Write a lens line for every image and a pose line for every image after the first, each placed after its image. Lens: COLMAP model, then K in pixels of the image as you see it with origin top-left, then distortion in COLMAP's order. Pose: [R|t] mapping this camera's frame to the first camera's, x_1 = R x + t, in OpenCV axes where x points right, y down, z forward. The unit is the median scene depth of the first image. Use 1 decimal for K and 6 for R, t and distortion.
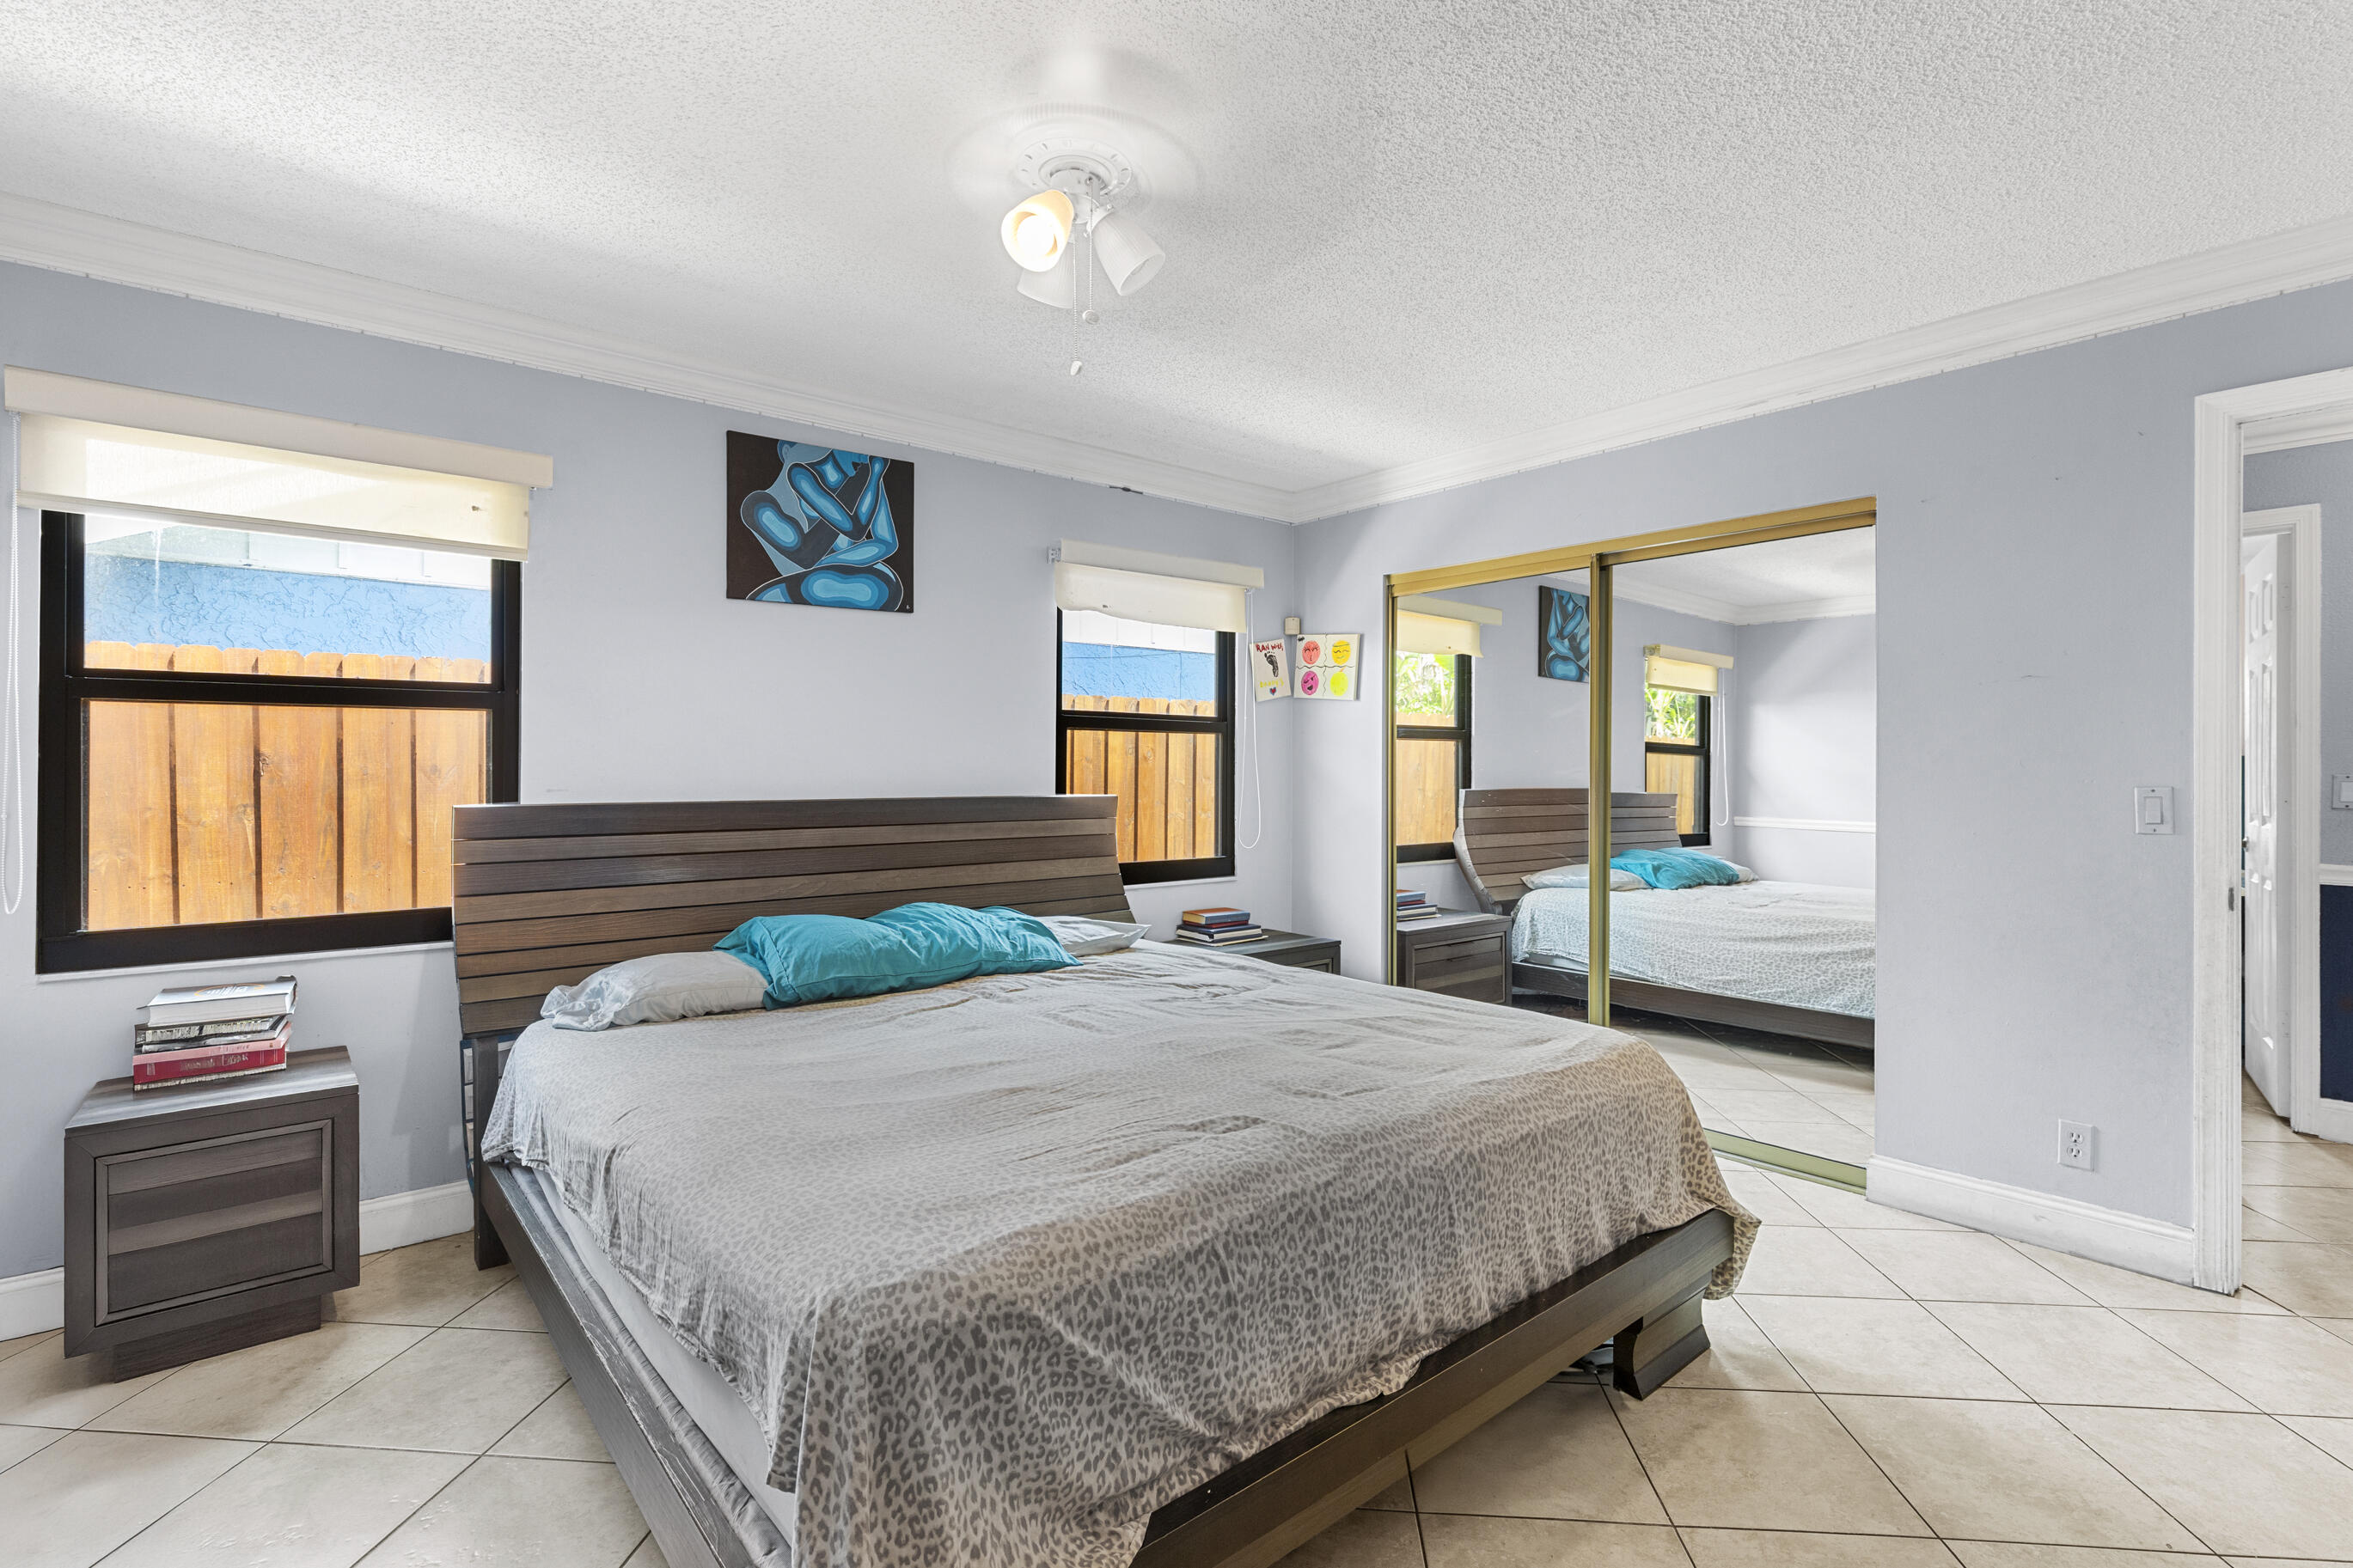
lens RADIAL K [[1084.1, 0, 1193.2], [0, 1084.1, 767.0], [0, 0, 1]] dist [-0.002842, 0.000085]
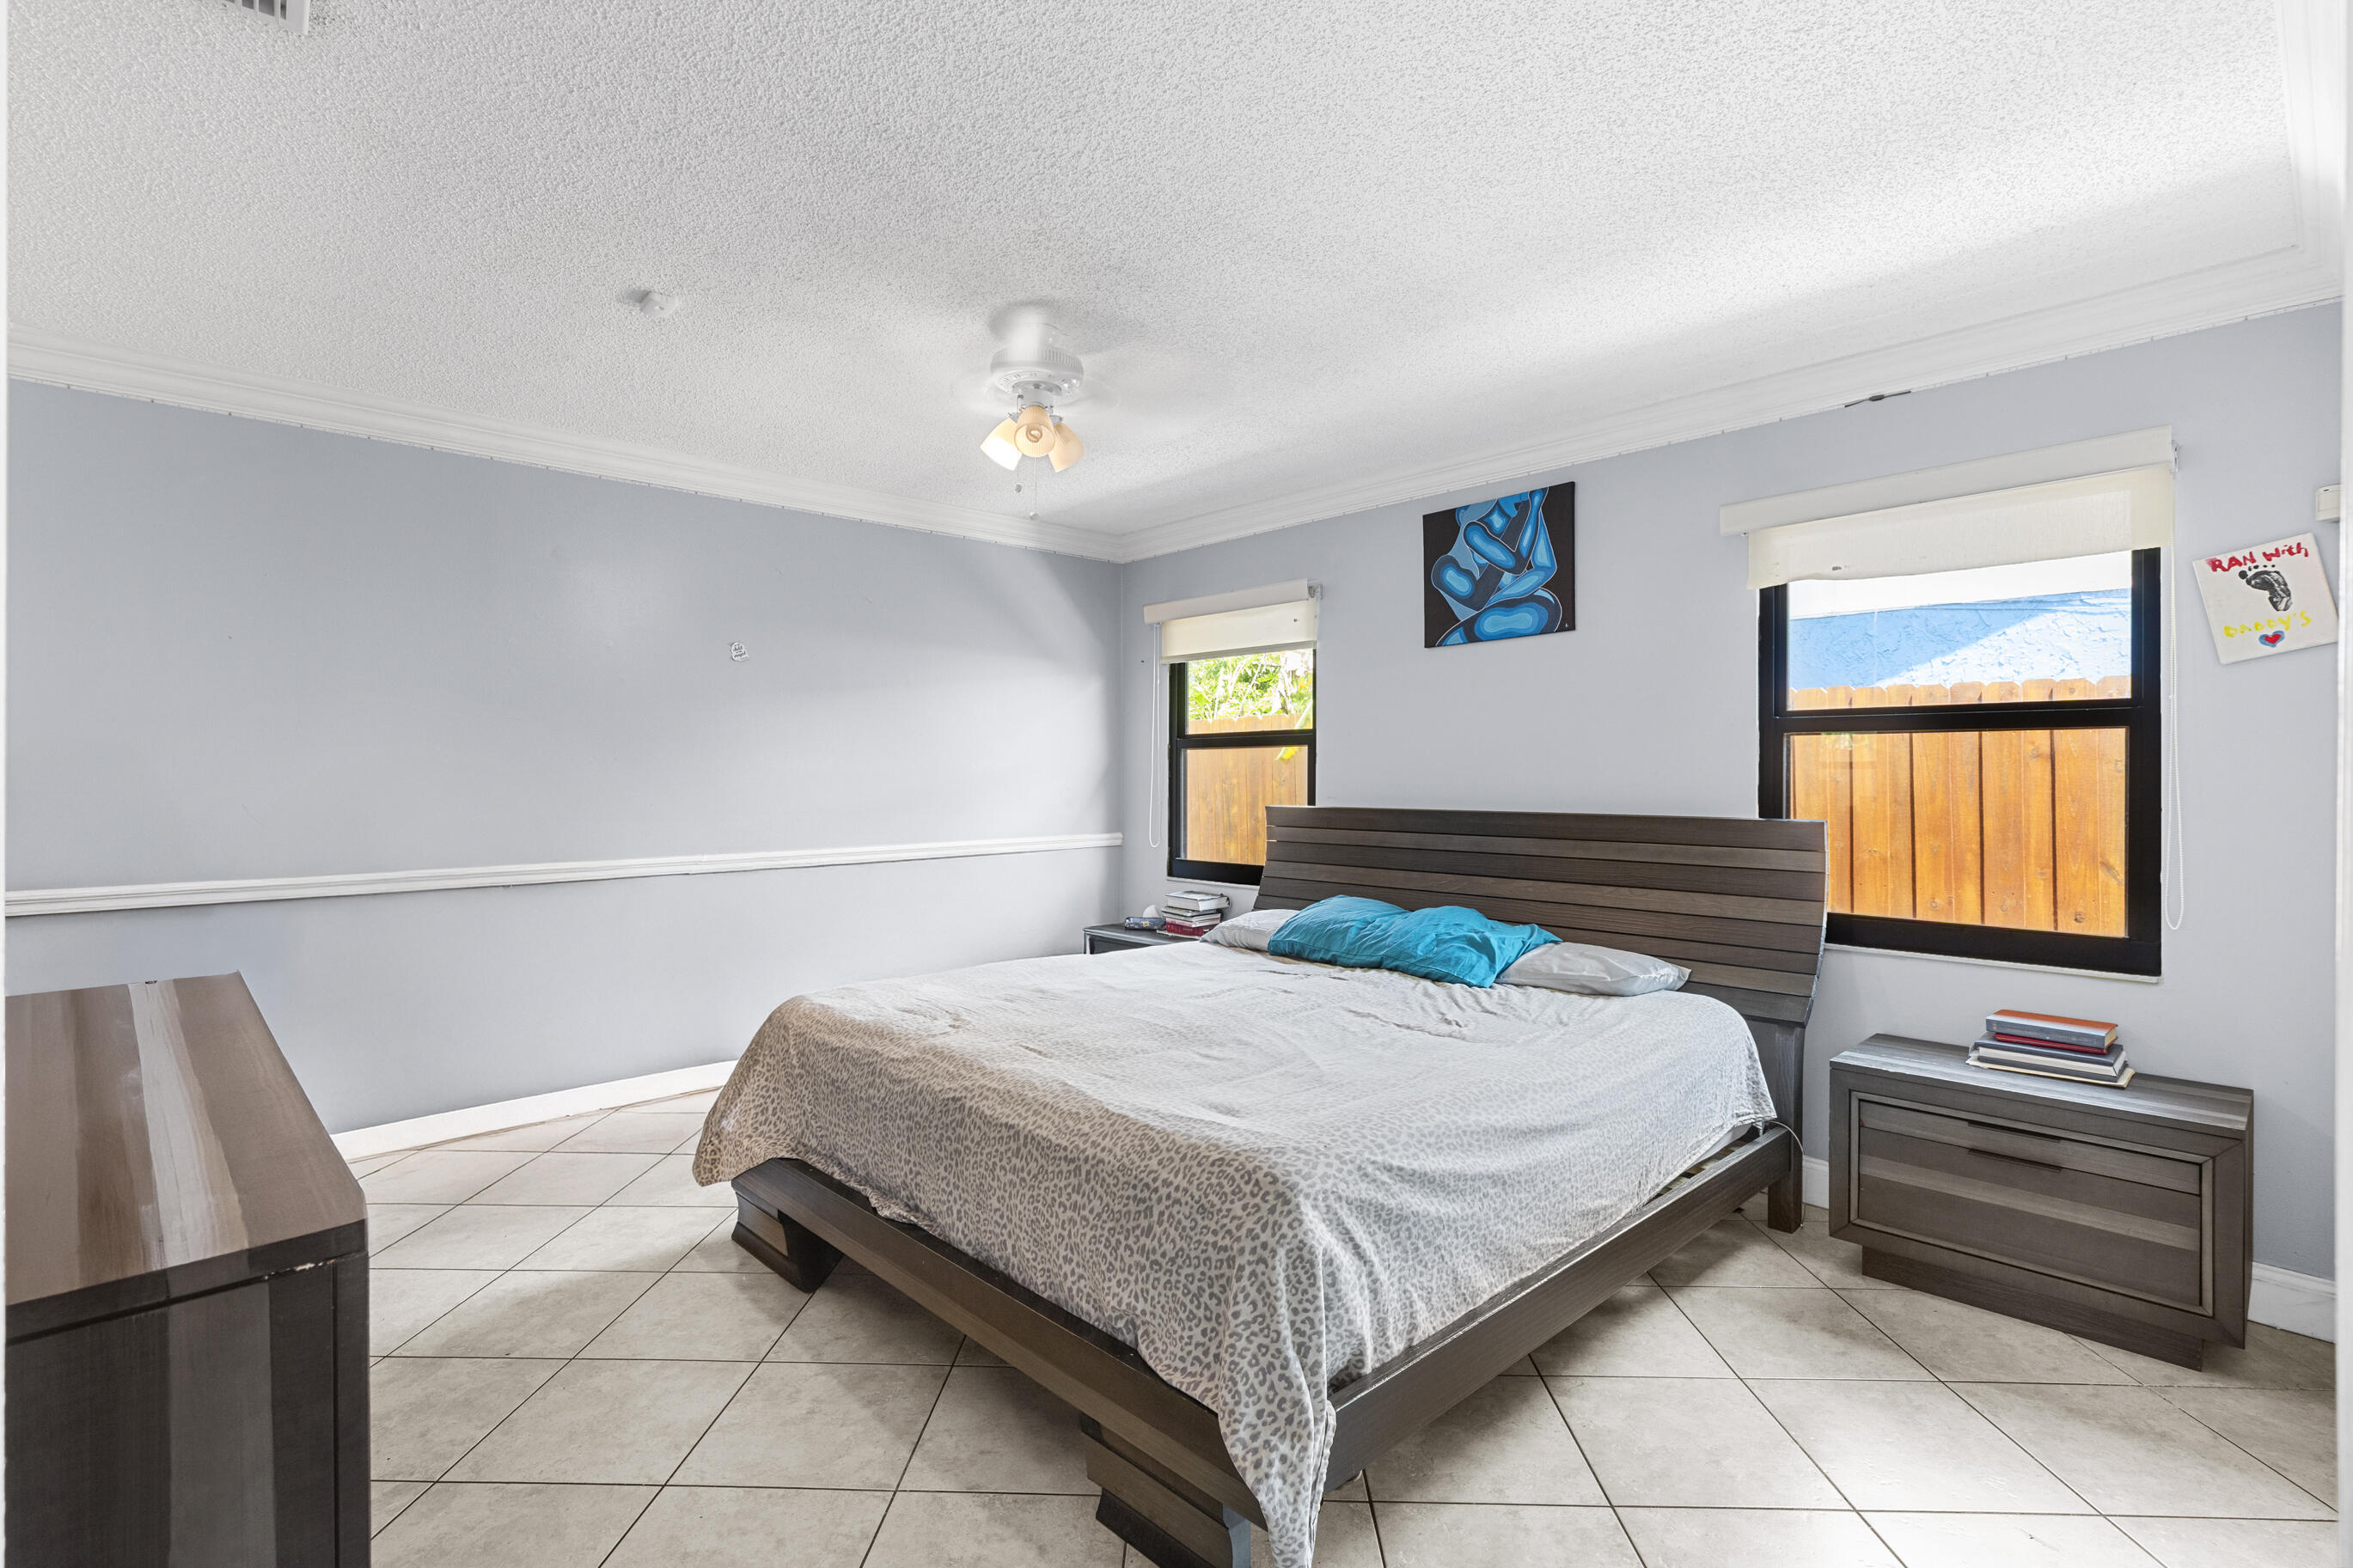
lens RADIAL K [[1084.1, 0, 1192.9], [0, 1084.1, 787.5], [0, 0, 1]] dist [-0.002842, 0.000085]
pose [[0.070224, 0.003671, -0.997524, 0.746801], [-0.004284, 0.999985, 0.003379, 0.002433], [0.997522, 0.004036, 0.070239, 0.595650]]
